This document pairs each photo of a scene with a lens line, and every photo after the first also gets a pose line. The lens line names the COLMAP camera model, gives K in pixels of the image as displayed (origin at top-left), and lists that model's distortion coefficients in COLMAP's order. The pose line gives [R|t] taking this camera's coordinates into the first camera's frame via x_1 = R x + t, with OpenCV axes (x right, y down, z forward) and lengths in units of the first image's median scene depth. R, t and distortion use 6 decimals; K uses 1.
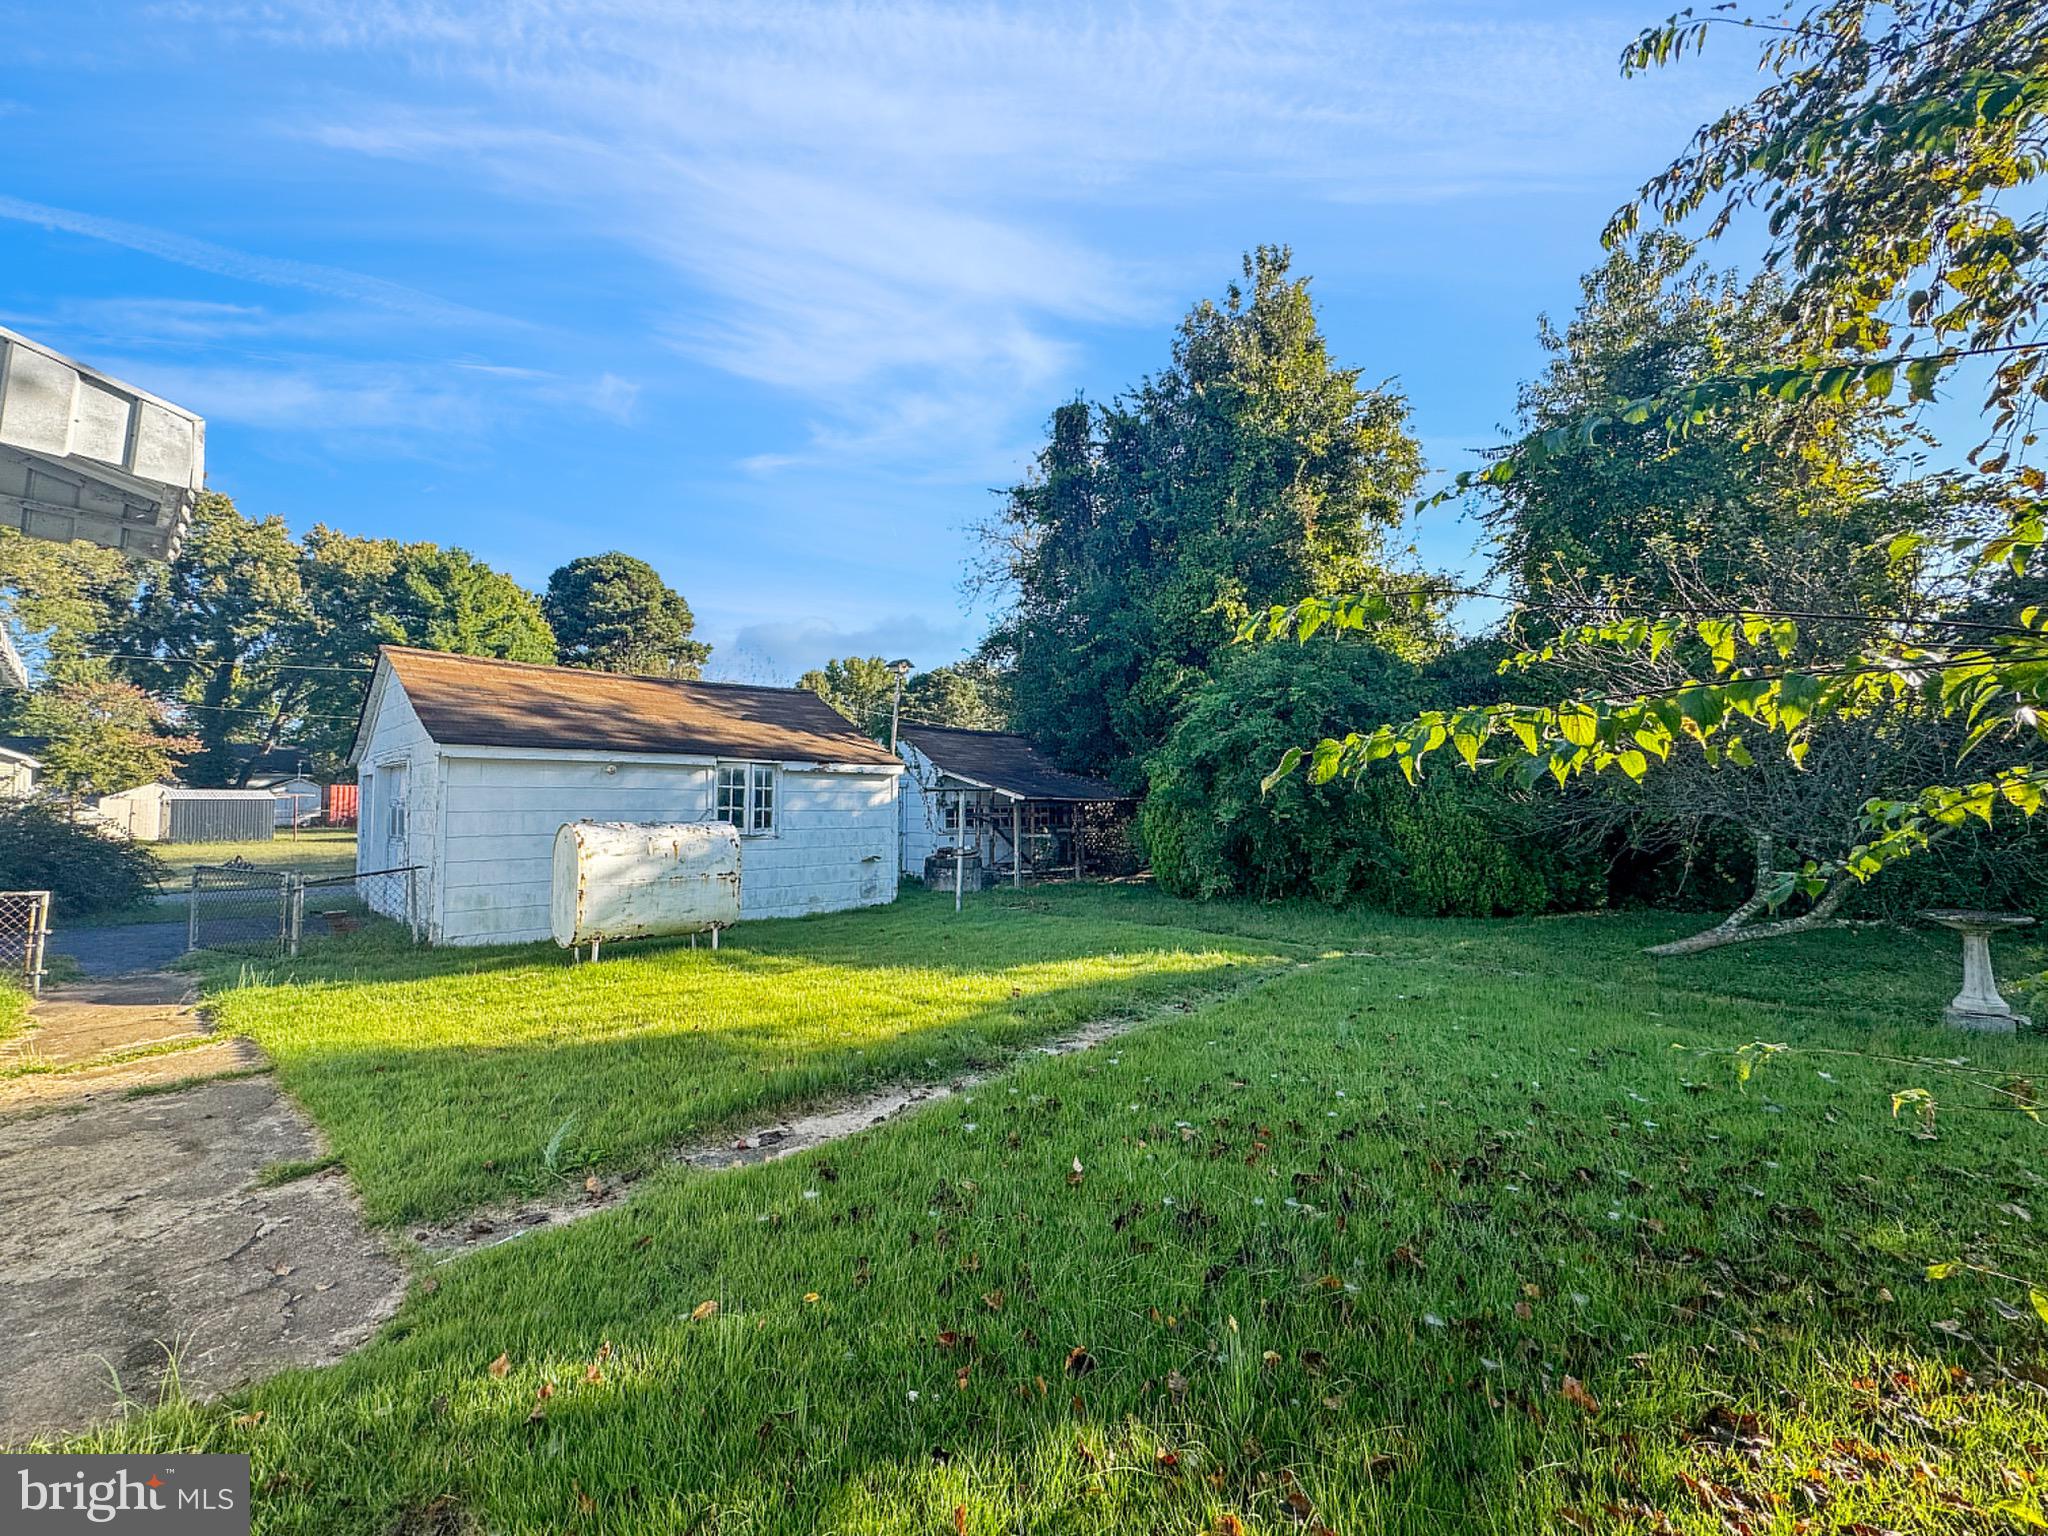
lens RADIAL K [[822.5, 0, 1024.0], [0, 822.5, 768.0], [0, 0, 1]] dist [-0.000499, -0.000129]
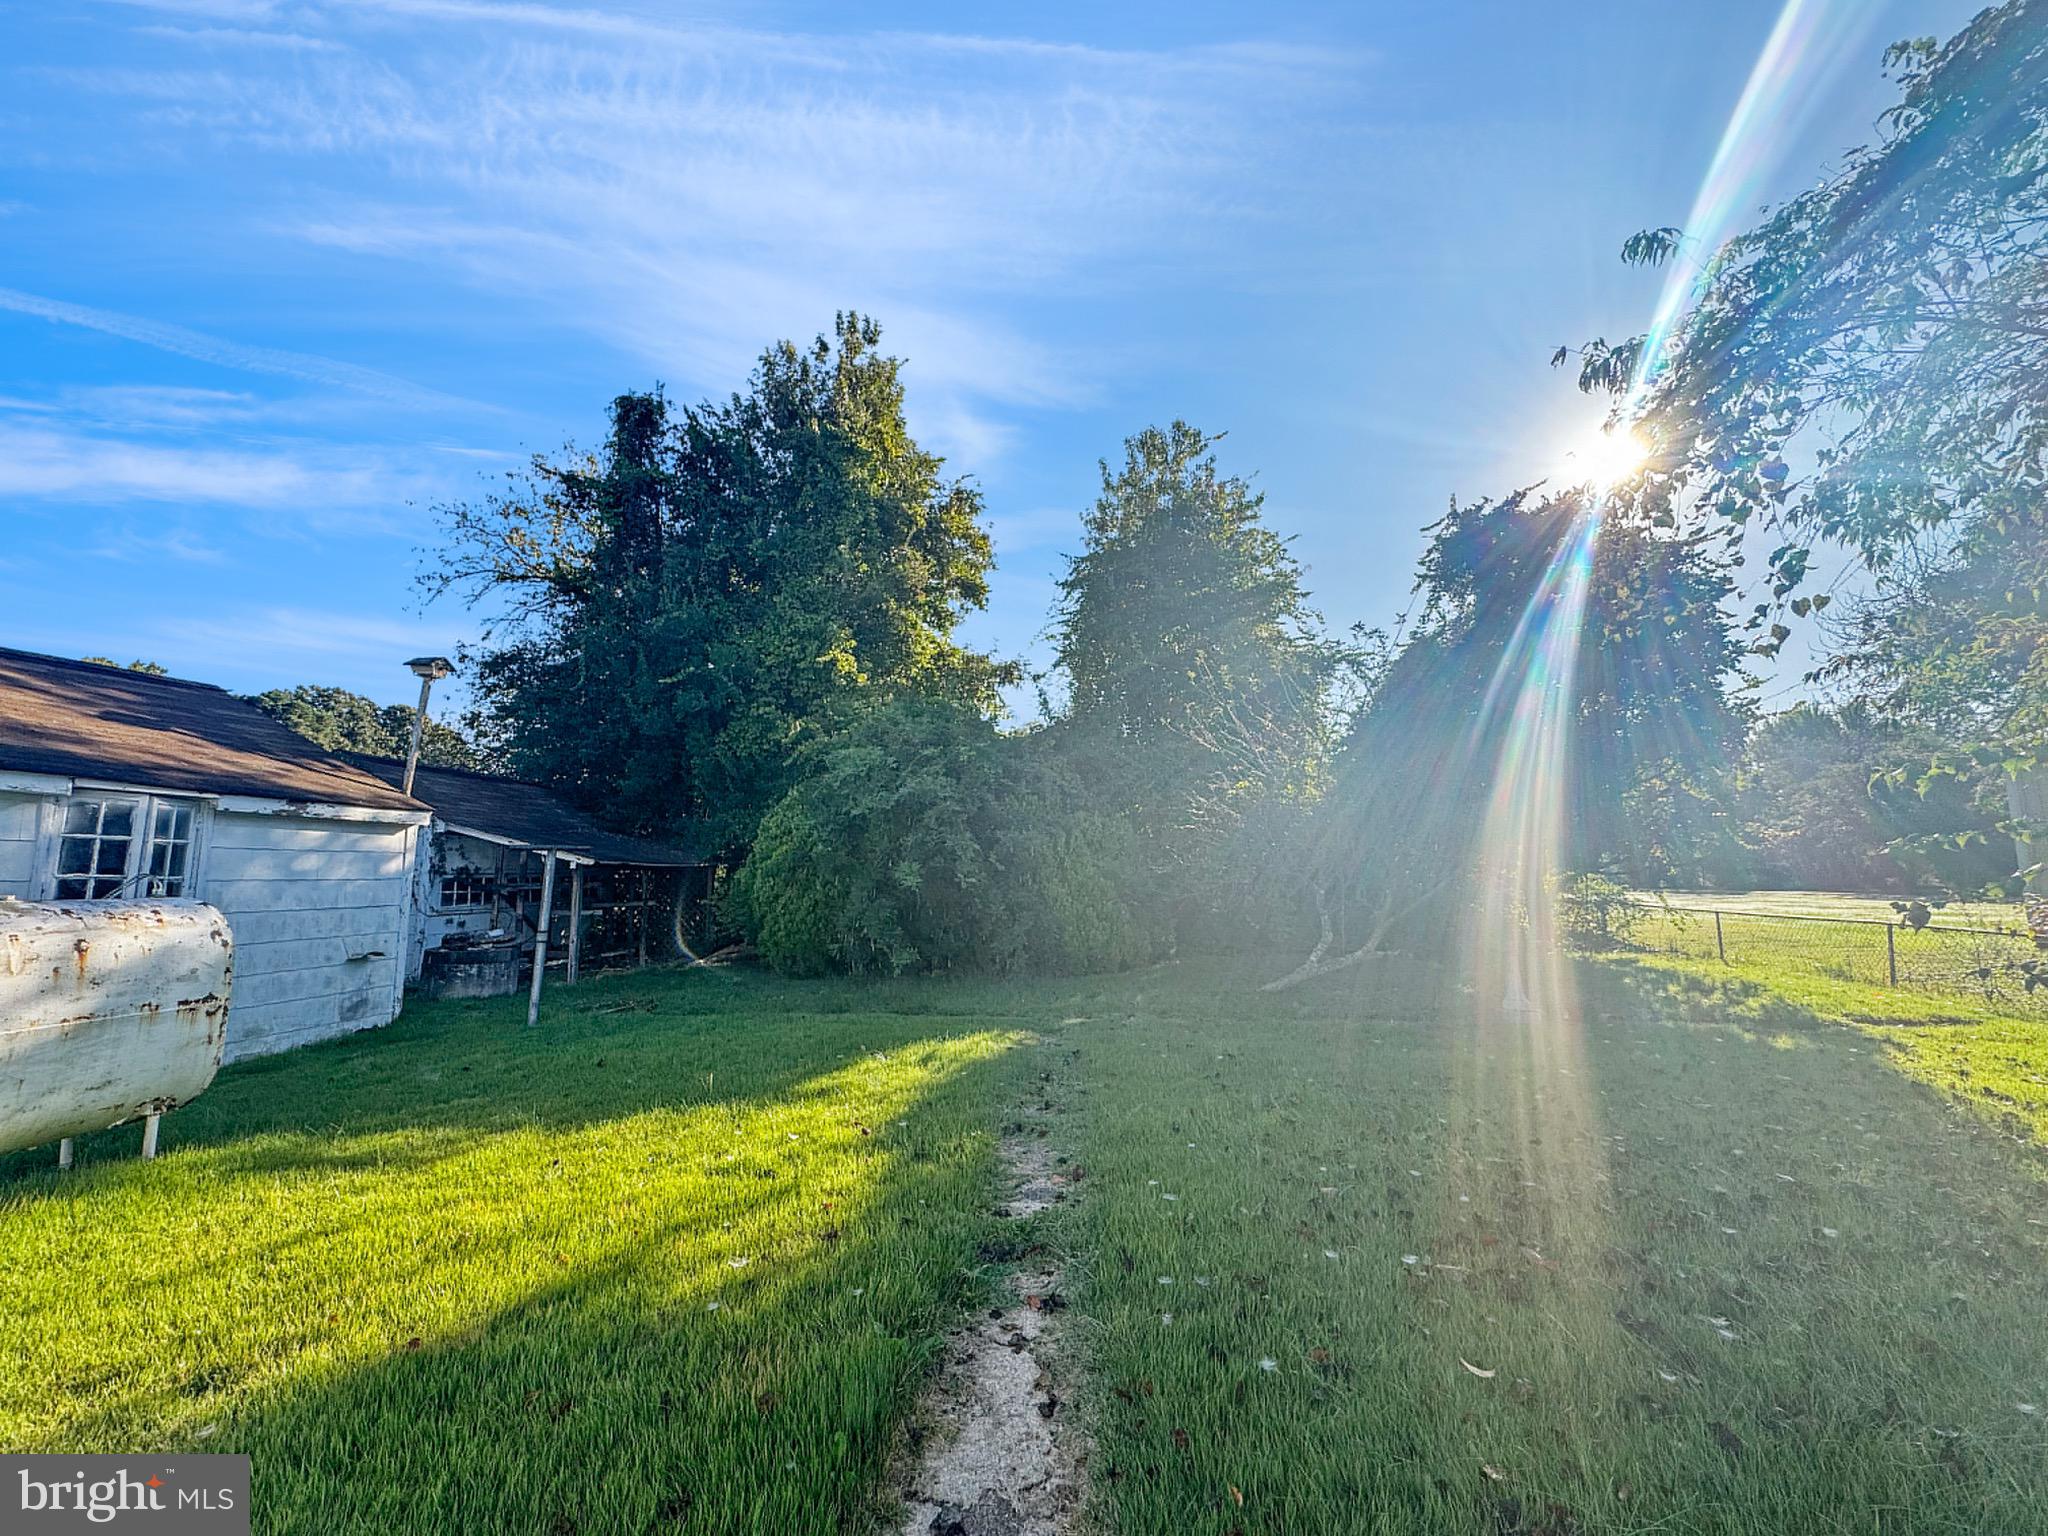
lens RADIAL K [[822.5, 0, 1024.0], [0, 822.5, 768.0], [0, 0, 1]] dist [-0.000499, -0.000129]
pose [[0.788594, 0.072157, 0.610665, -0.144129], [-0.019828, 0.995559, -0.092032, 0.010316], [-0.614594, 0.060468, 0.786523, 0.136665]]
